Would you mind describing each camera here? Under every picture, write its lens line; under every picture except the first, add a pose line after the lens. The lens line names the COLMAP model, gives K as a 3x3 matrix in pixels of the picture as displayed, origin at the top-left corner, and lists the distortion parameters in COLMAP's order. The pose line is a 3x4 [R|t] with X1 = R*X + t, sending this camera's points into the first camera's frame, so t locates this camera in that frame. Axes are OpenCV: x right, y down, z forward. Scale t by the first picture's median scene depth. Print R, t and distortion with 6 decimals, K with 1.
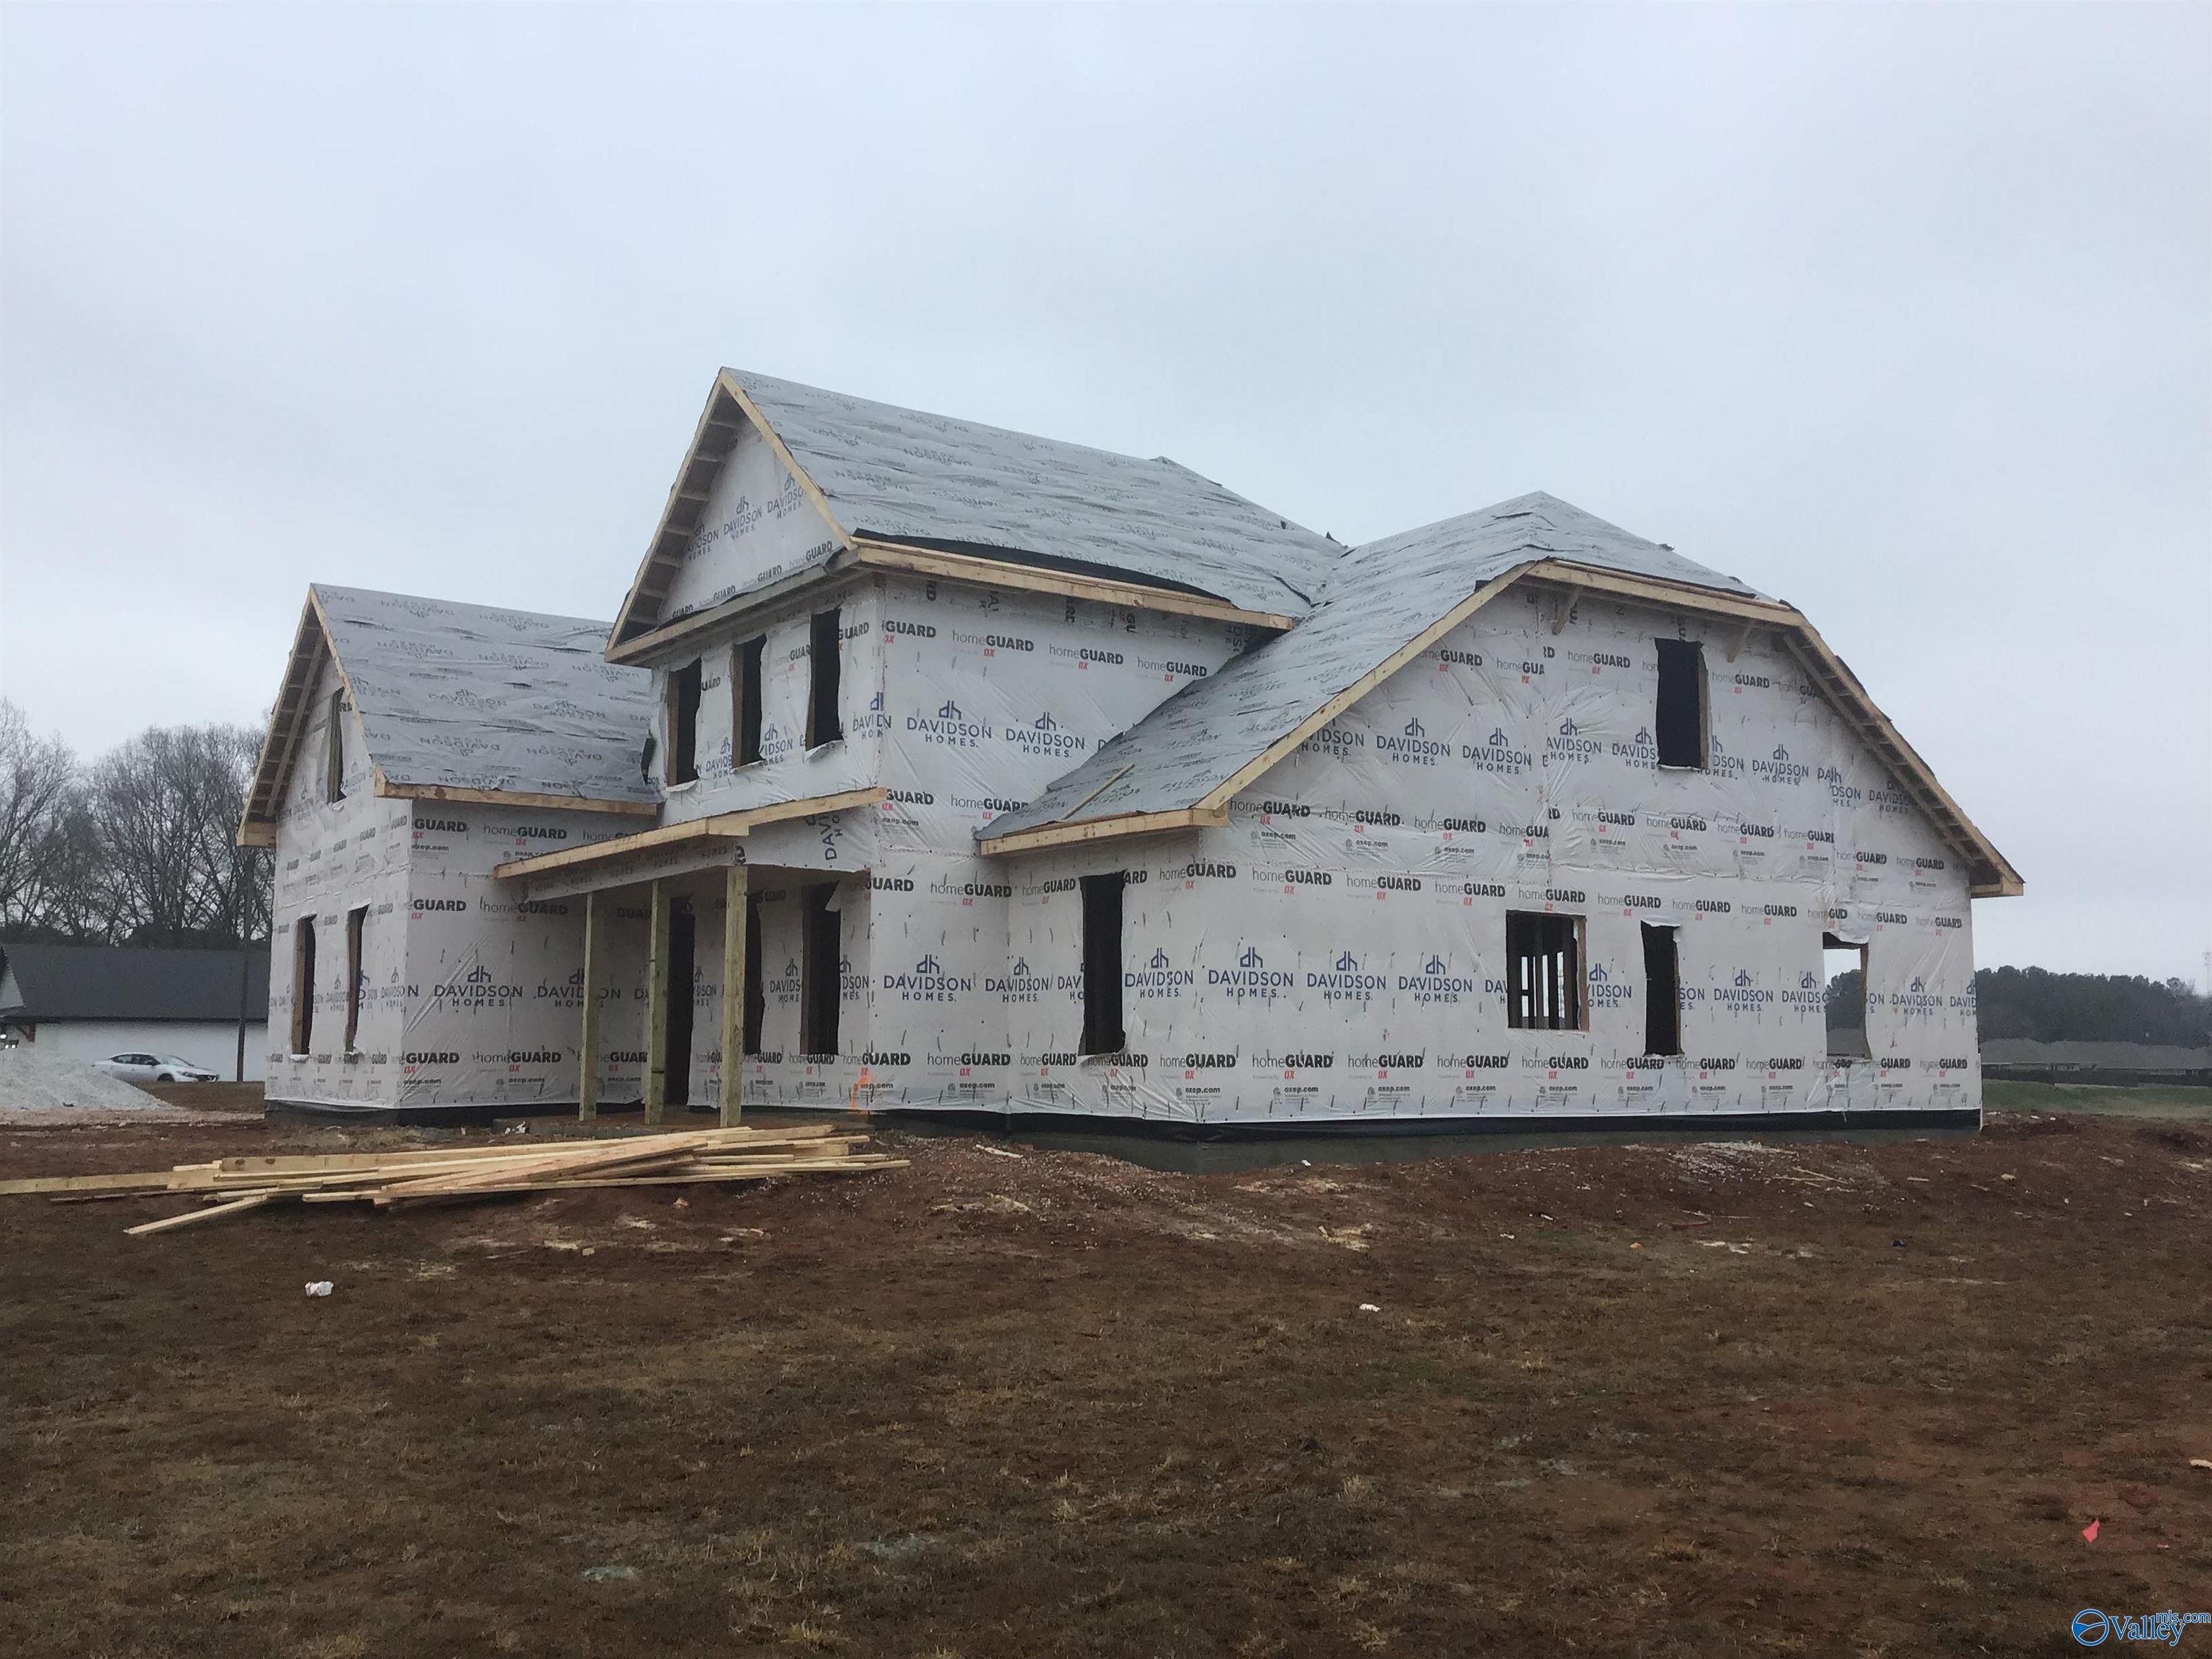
lens RADIAL K [[1803.7, 0, 1106.0], [0, 1803.7, 829.5], [0, 0, 1]] dist [-0.005476, -0.000754]
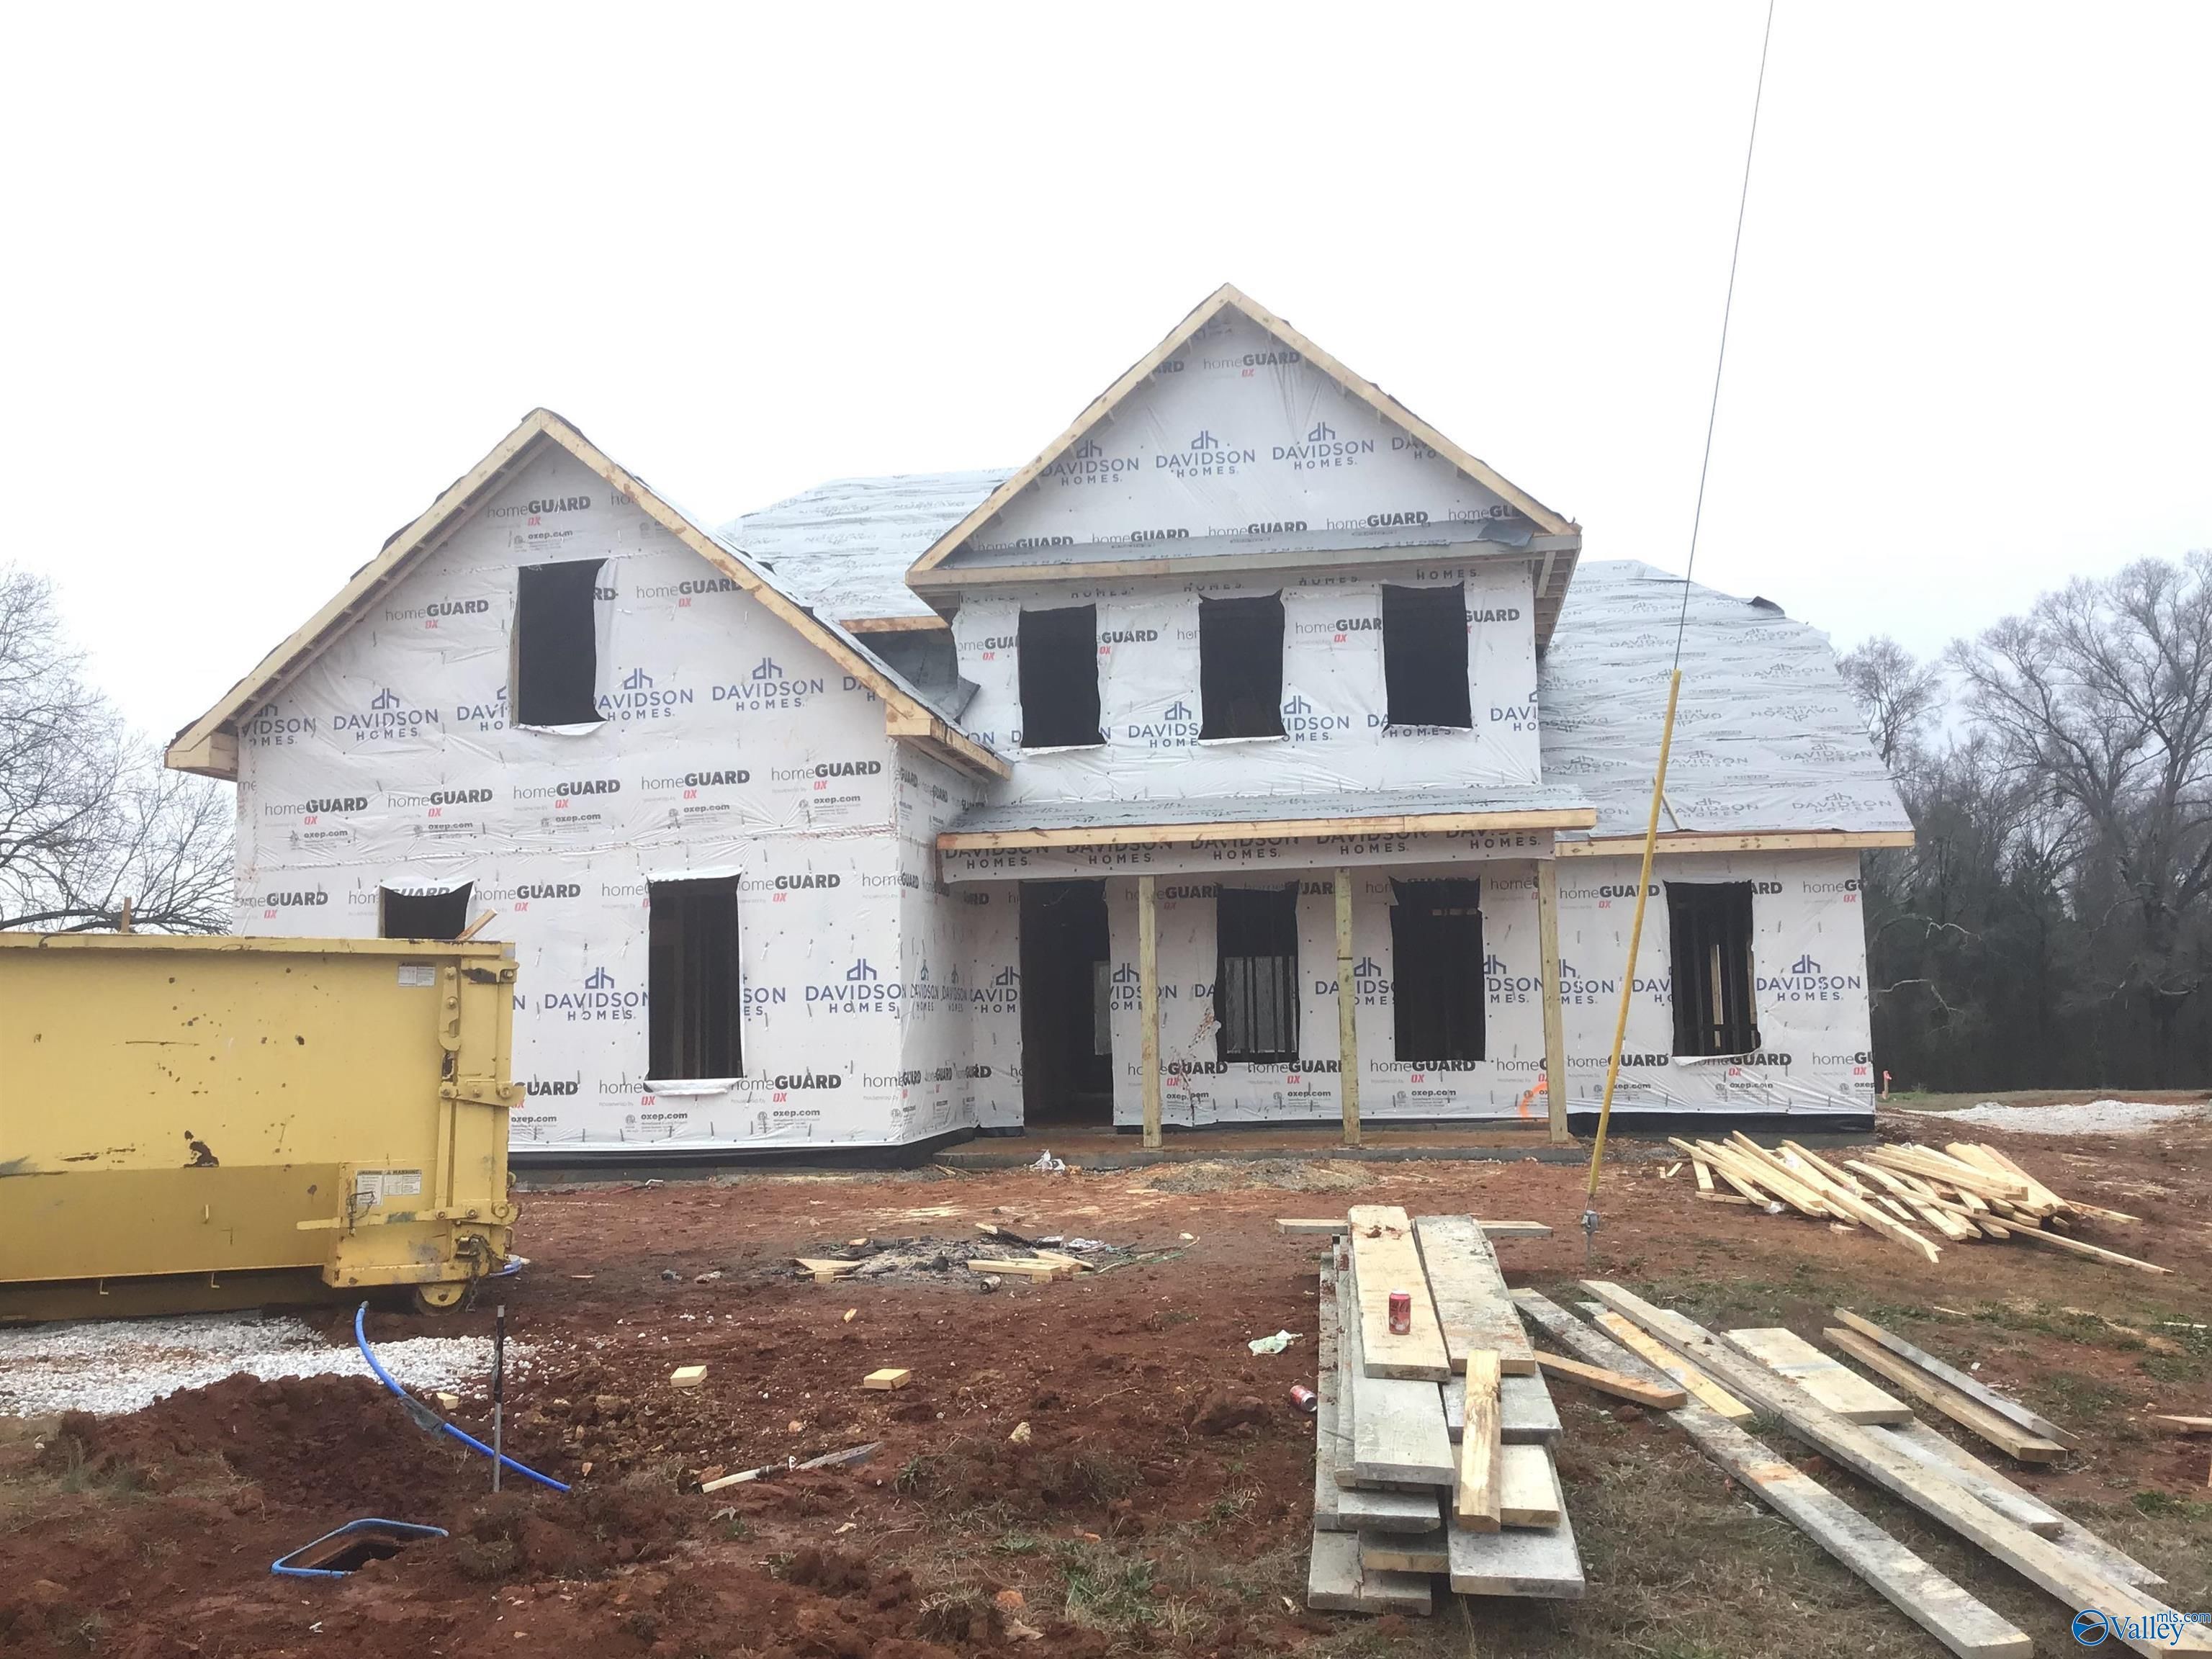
lens RADIAL K [[2042.5, 0, 1106.0], [0, 2042.5, 829.5], [0, 0, 1]] dist [0.006542, 0.002644]
pose [[0.755323, 0.059182, 0.652675, -0.995132], [-0.059040, 0.998009, -0.022171, 0.038950], [-0.652688, -0.021788, 0.757314, 0.316991]]
